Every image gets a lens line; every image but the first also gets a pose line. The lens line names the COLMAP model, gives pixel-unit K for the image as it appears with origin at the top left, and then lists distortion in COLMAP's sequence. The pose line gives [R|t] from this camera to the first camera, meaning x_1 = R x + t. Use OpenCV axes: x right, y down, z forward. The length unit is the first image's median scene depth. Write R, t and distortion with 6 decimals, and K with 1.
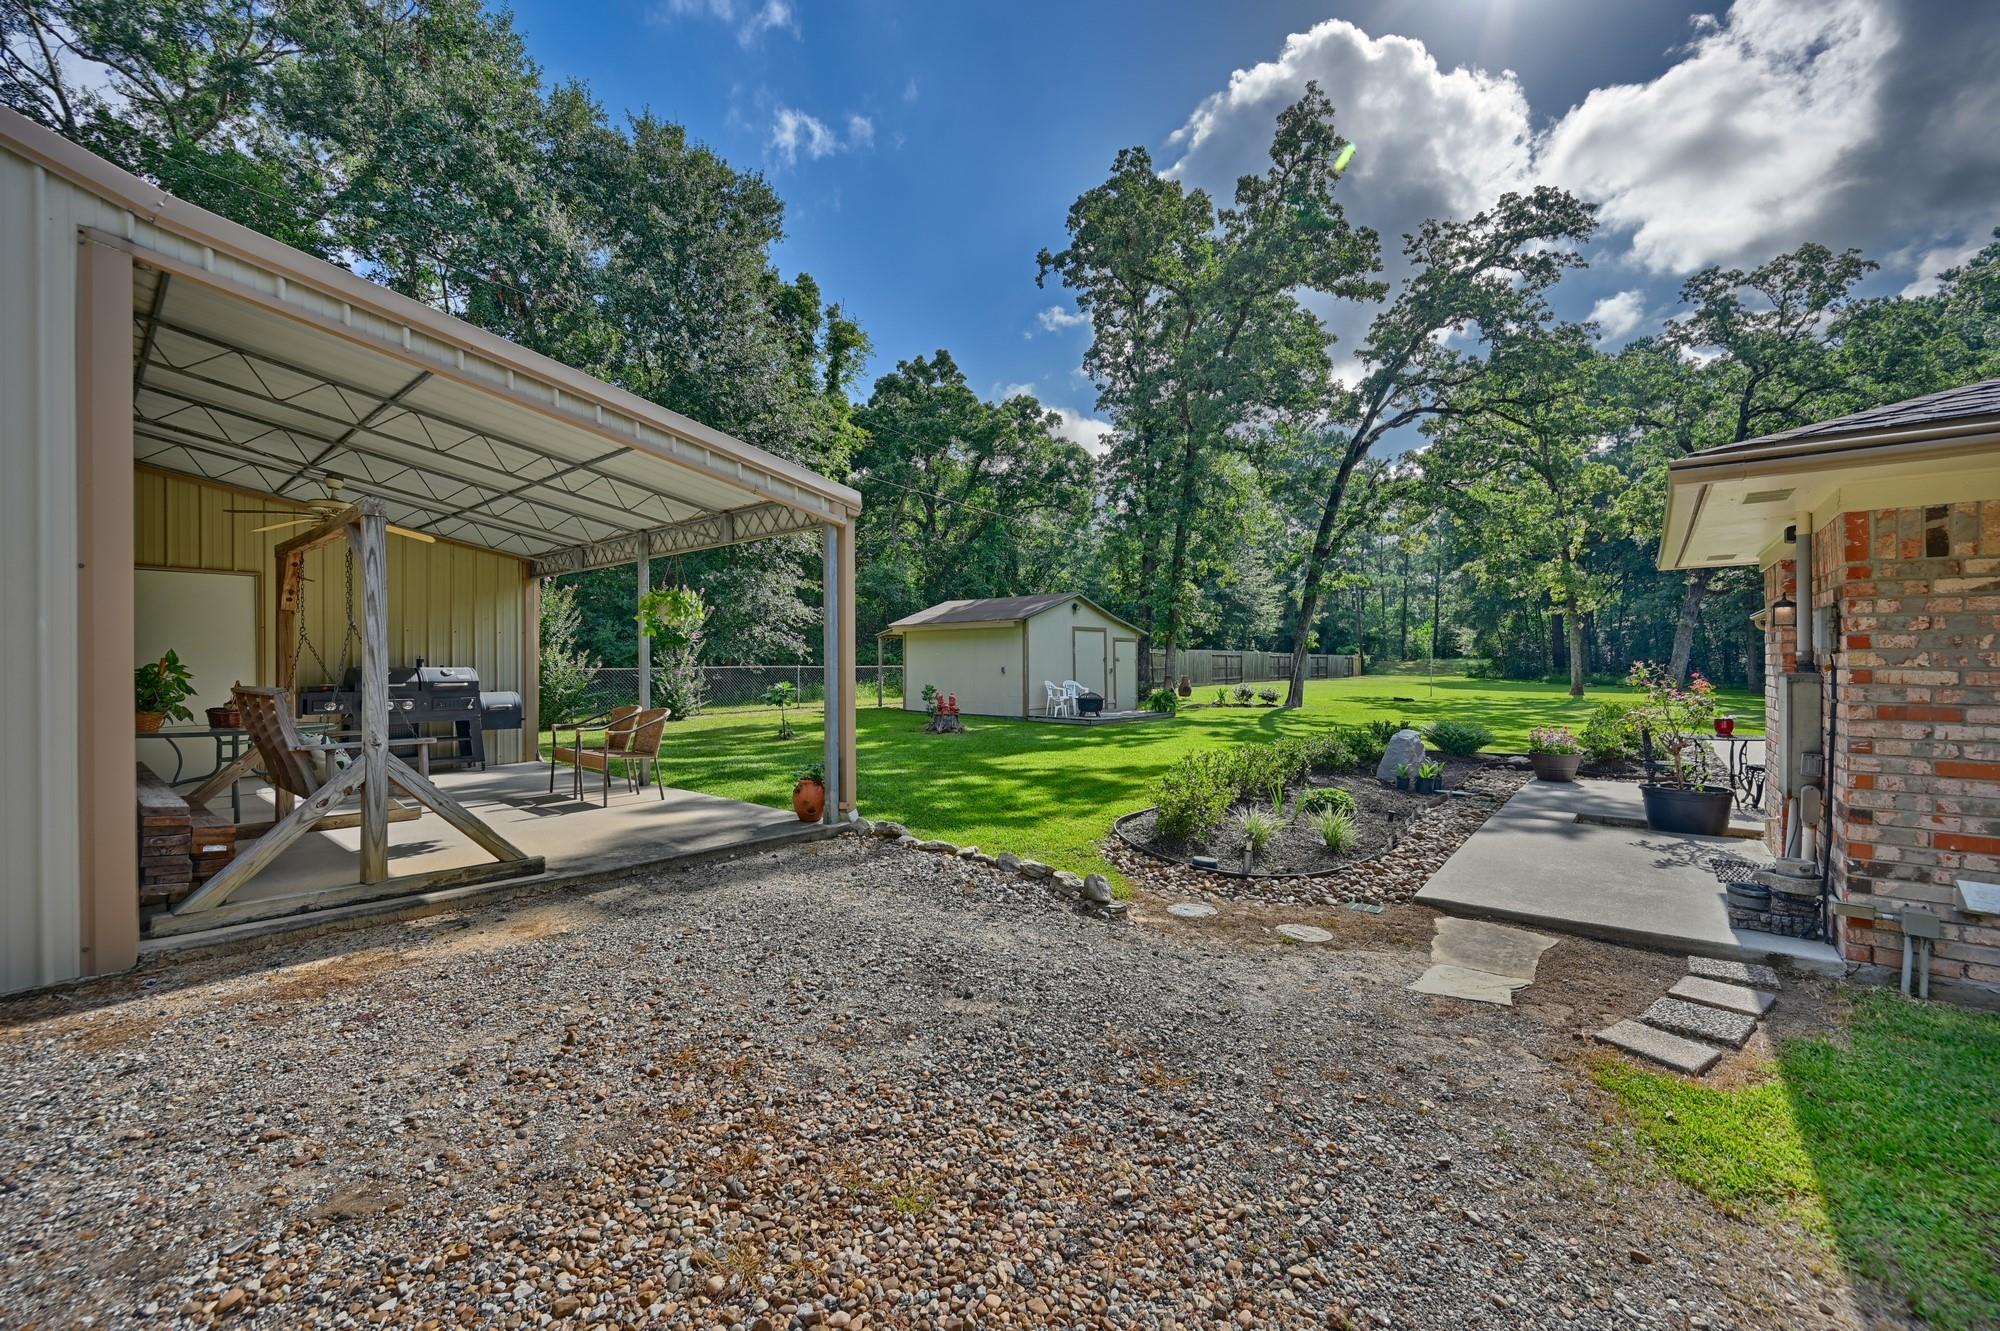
lens RADIAL K [[787.7, 0, 1001.4], [0, 787.7, 666.6], [0, 0, 1]] dist [-0.006680, -0.000205]
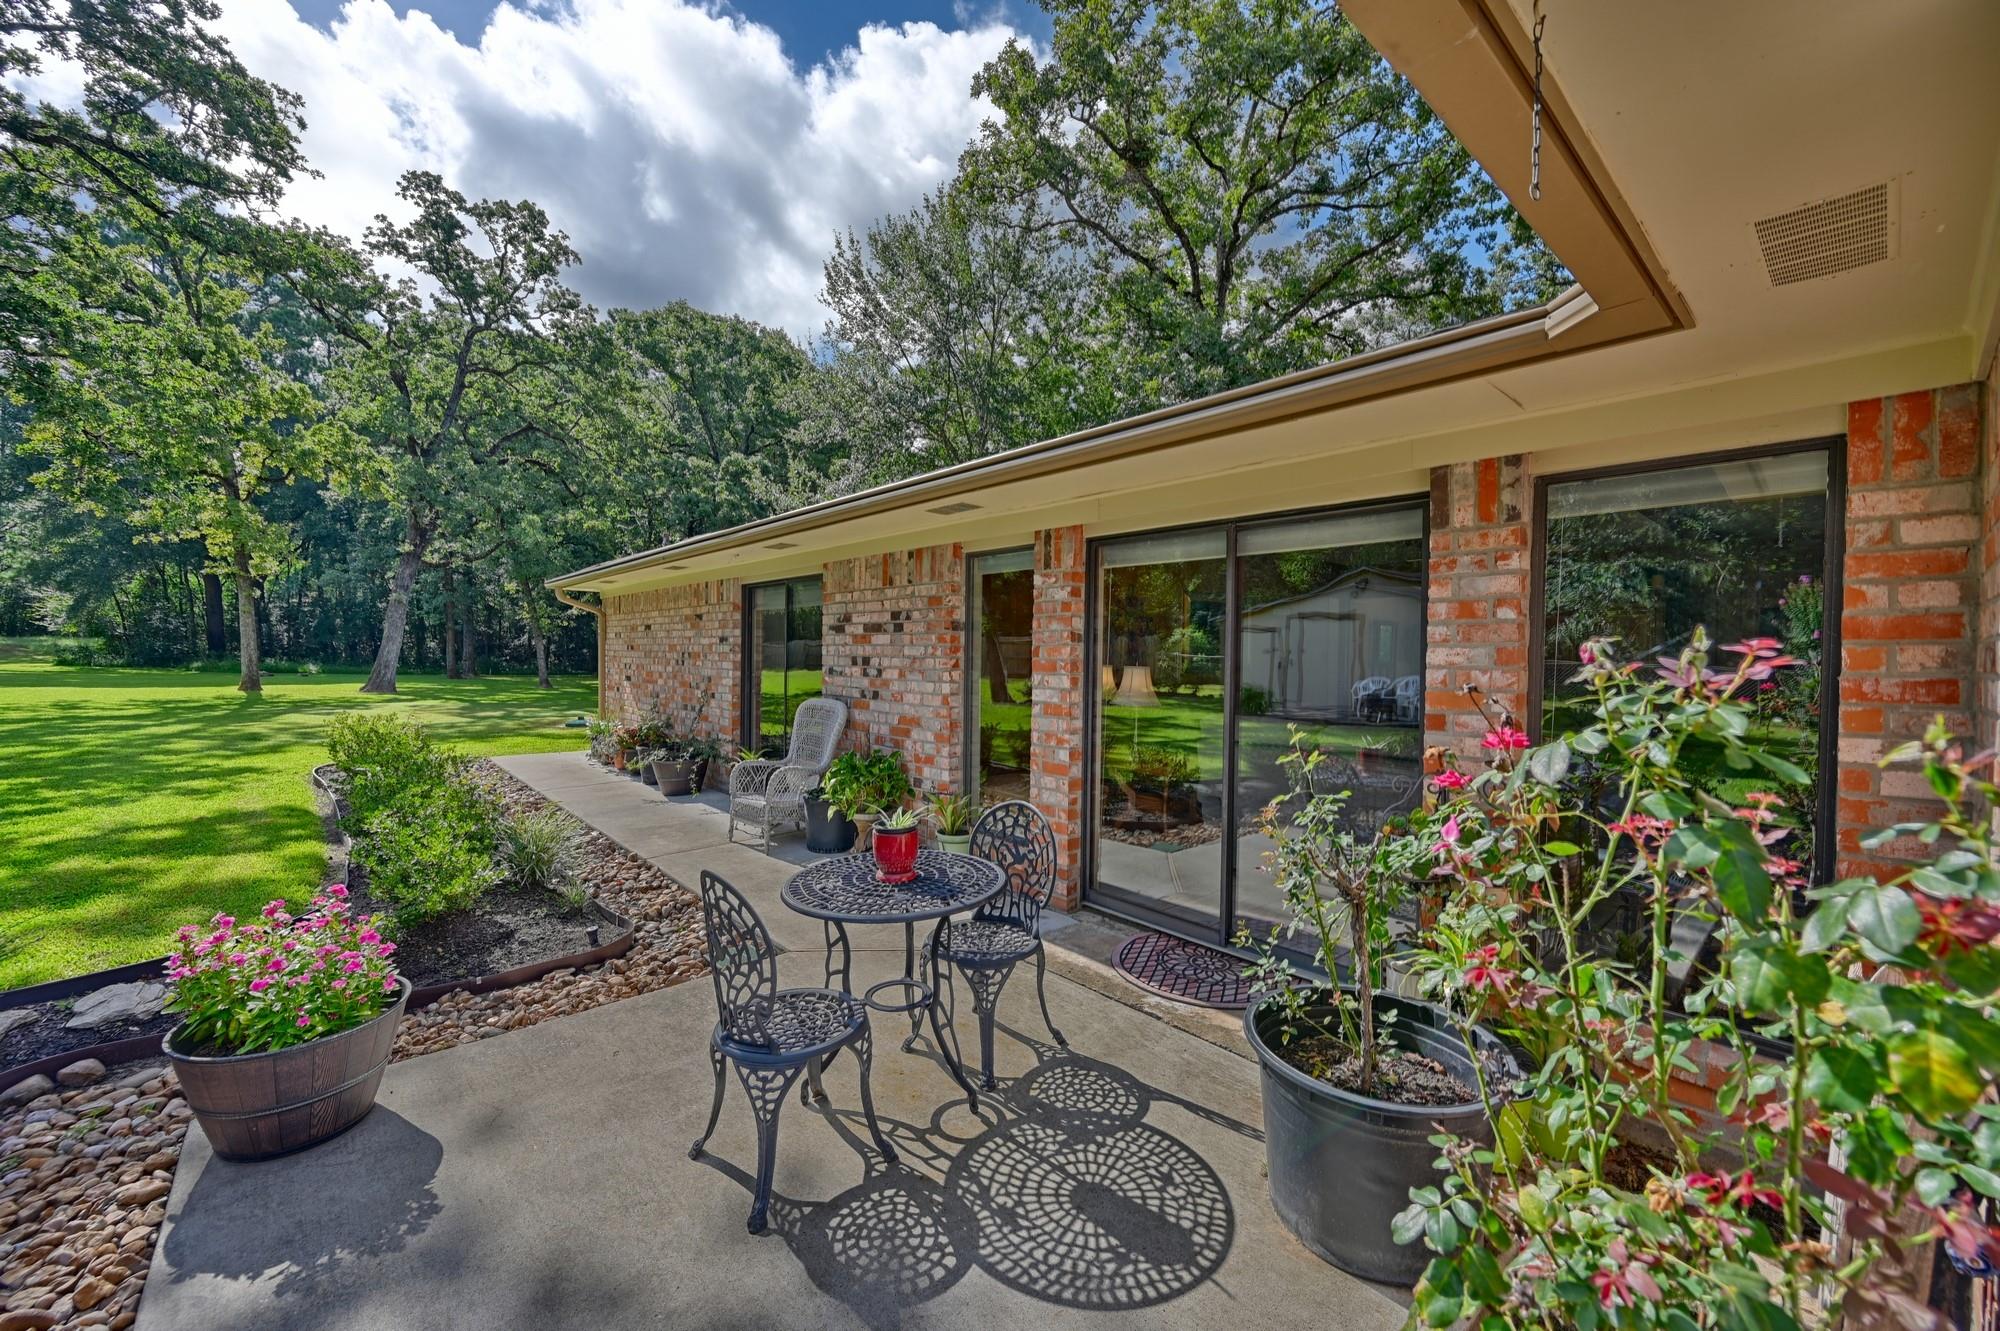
lens RADIAL K [[787.7, 0, 1005.2], [0, 787.7, 664.2], [0, 0, 1]] dist [-0.006680, -0.000205]
pose [[0.159672, -0.012555, 0.987090, 0.138675], [-0.005876, 0.999889, 0.013668, -0.001142], [-0.987153, -0.007983, 0.159580, 0.206429]]
